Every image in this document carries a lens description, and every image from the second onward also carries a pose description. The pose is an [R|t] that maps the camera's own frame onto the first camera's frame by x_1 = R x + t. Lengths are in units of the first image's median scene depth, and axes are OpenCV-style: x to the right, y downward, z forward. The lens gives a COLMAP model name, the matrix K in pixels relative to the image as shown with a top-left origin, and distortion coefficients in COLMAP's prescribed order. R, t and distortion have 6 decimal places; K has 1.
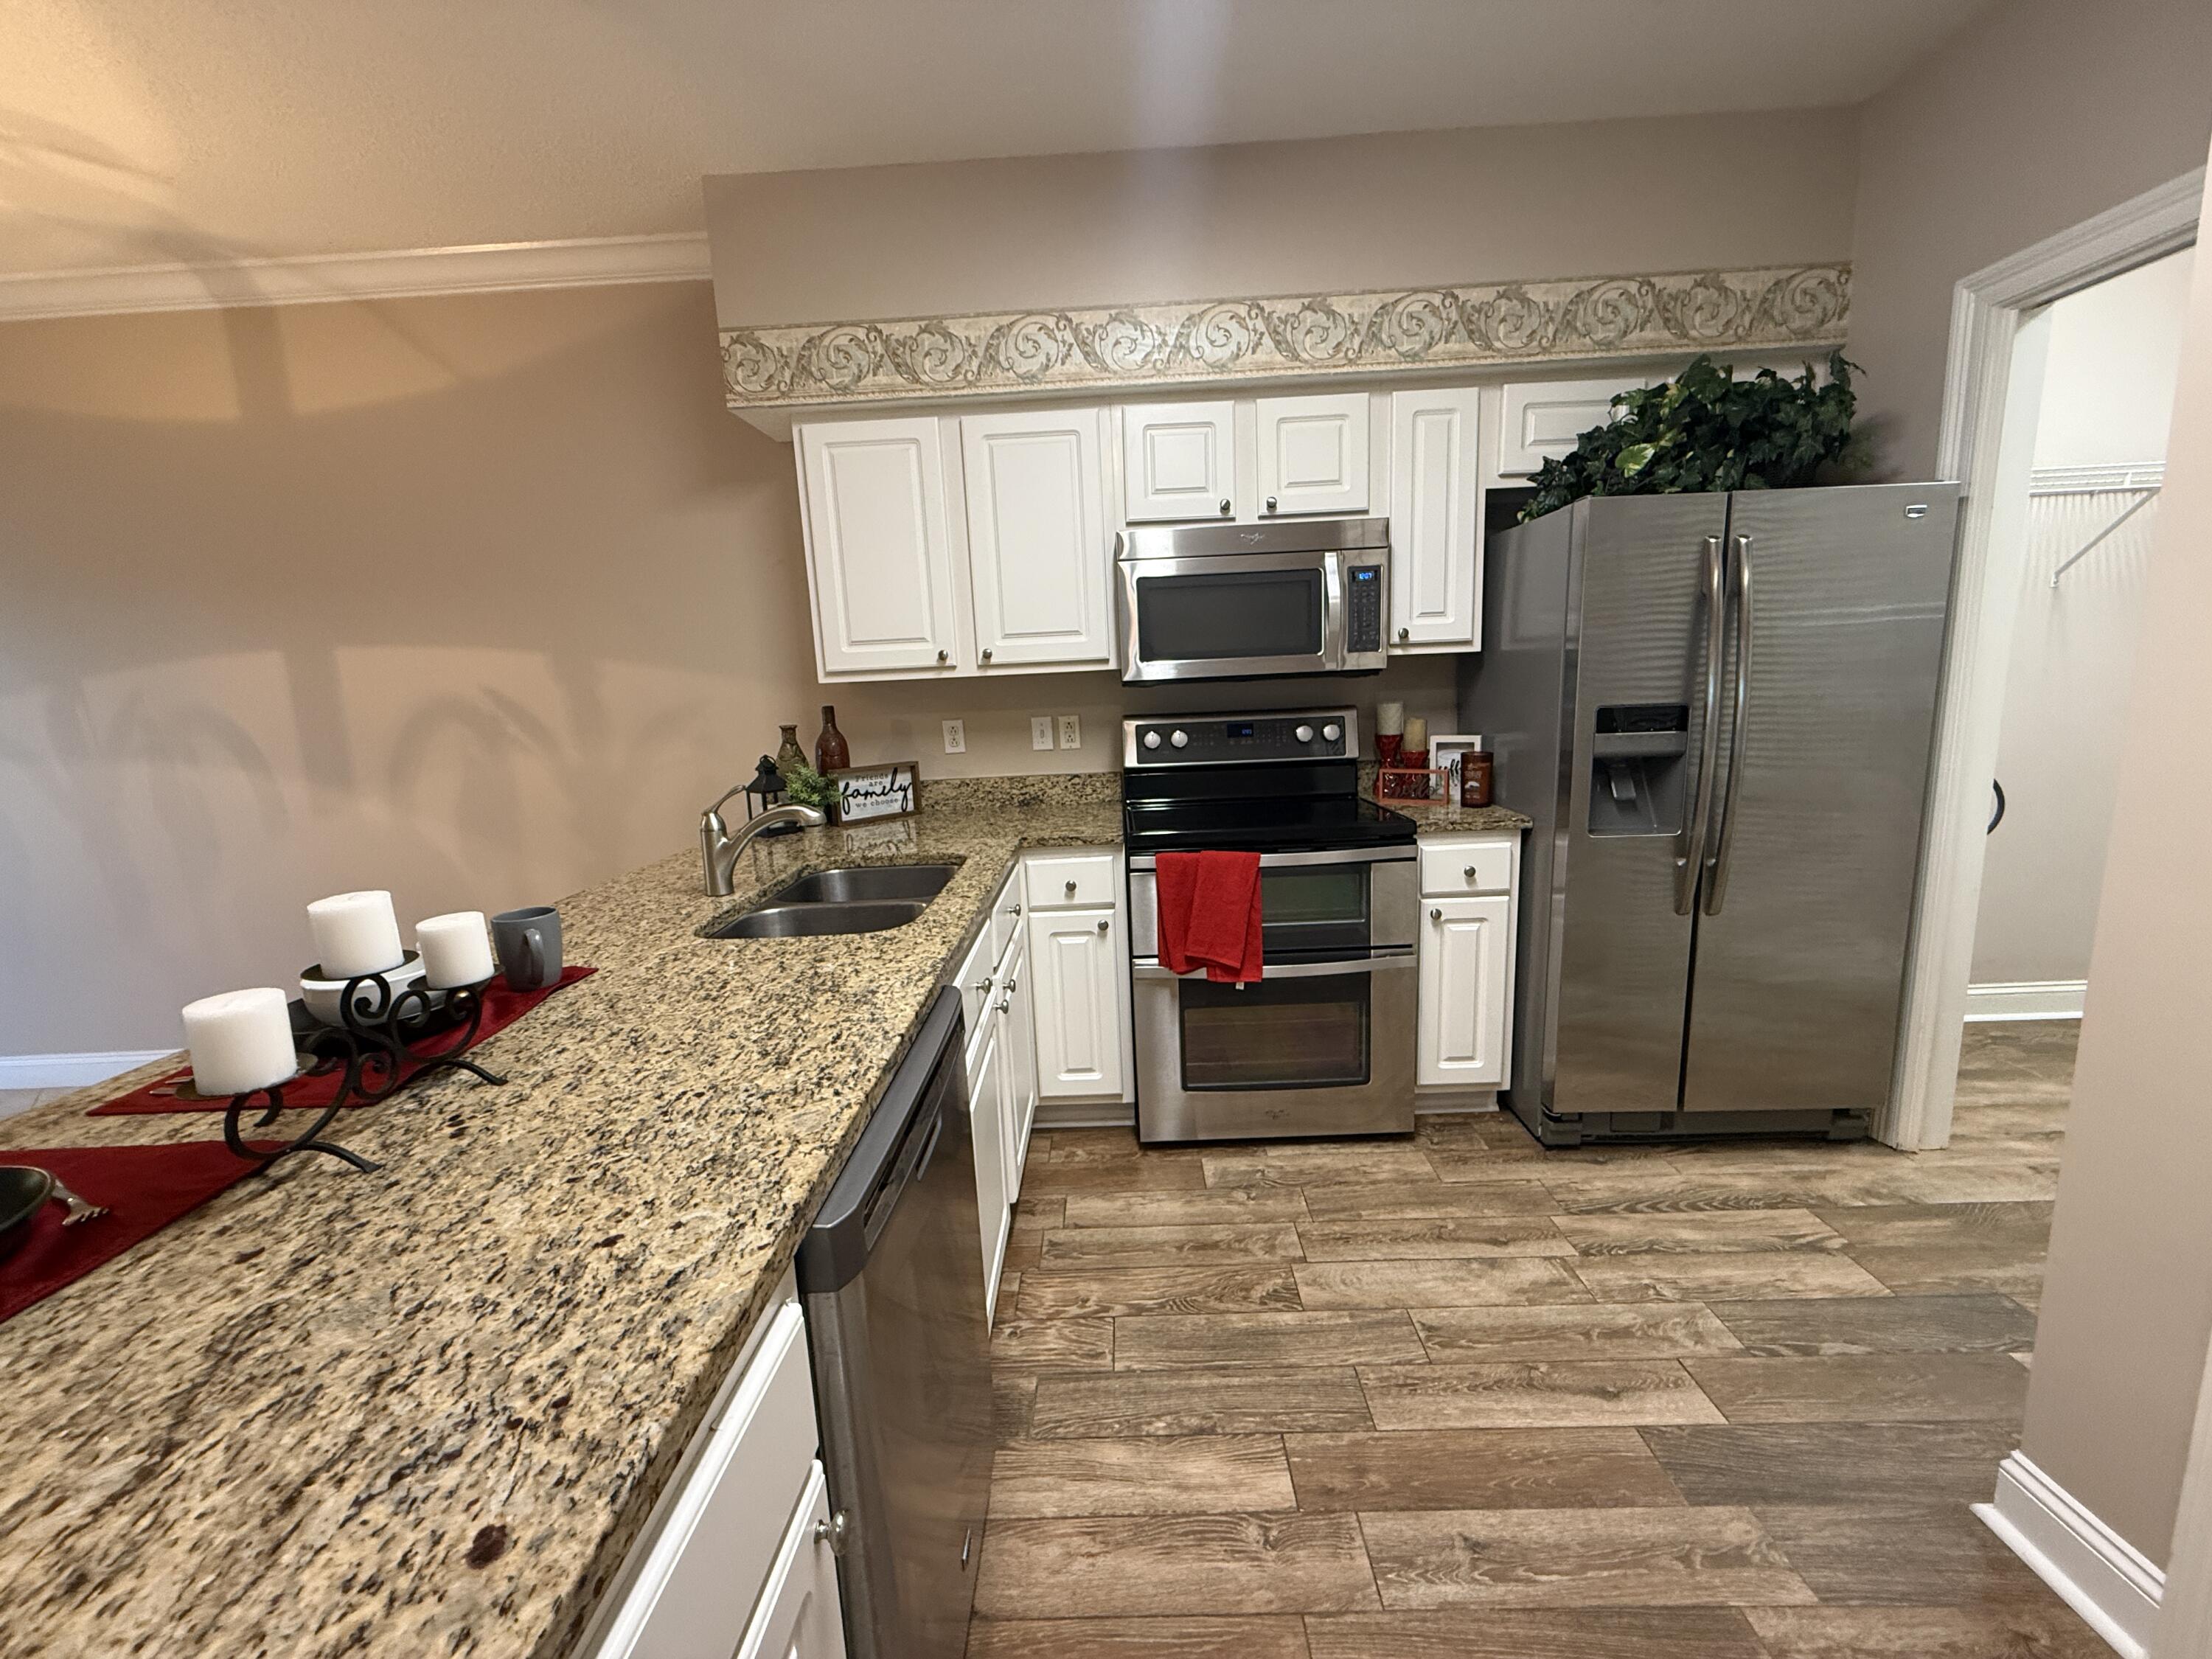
lens RADIAL K [[881.8, 0, 1100.2], [0, 881.8, 827.3], [0, 0, 1]] dist [-0.003943, 0.001096]
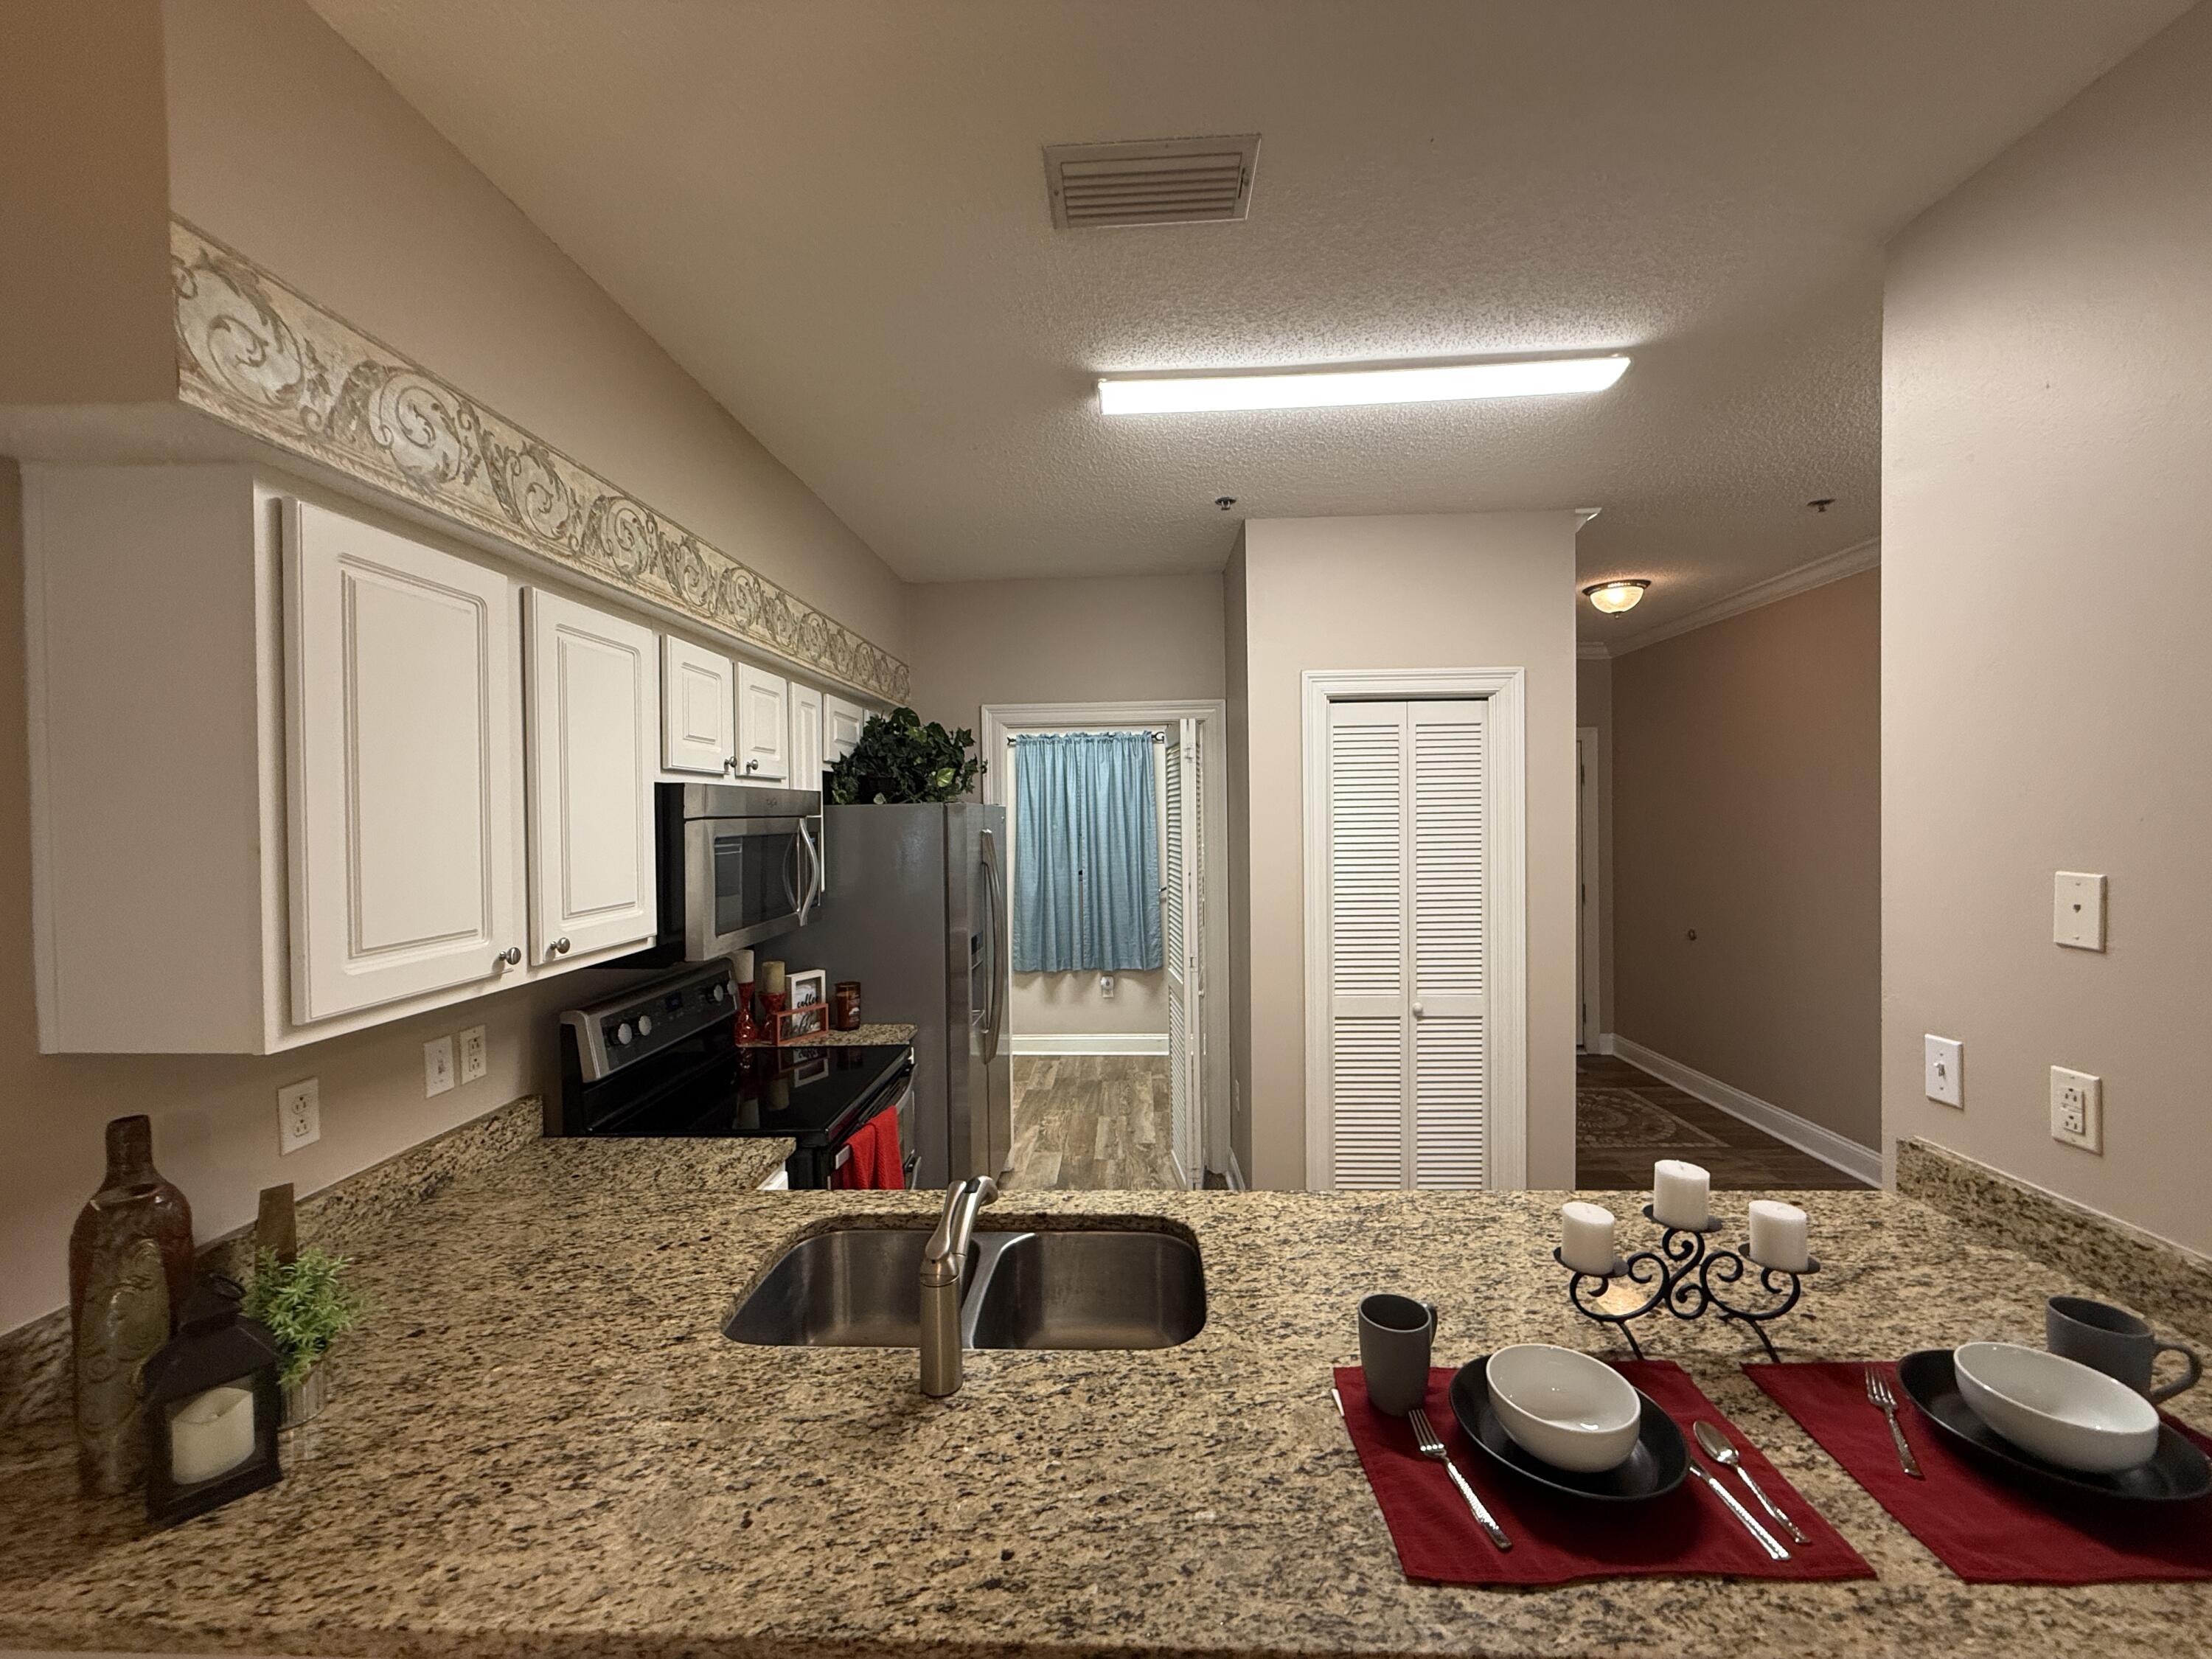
lens RADIAL K [[881.8, 0, 1102.5], [0, 881.8, 831.6], [0, 0, 1]] dist [-0.003943, 0.001096]
pose [[0.028759, 0.022681, 0.999329, -0.807437], [0.182427, 0.982833, -0.027556, -0.202666], [-0.982799, 0.183097, 0.024127, 0.625417]]
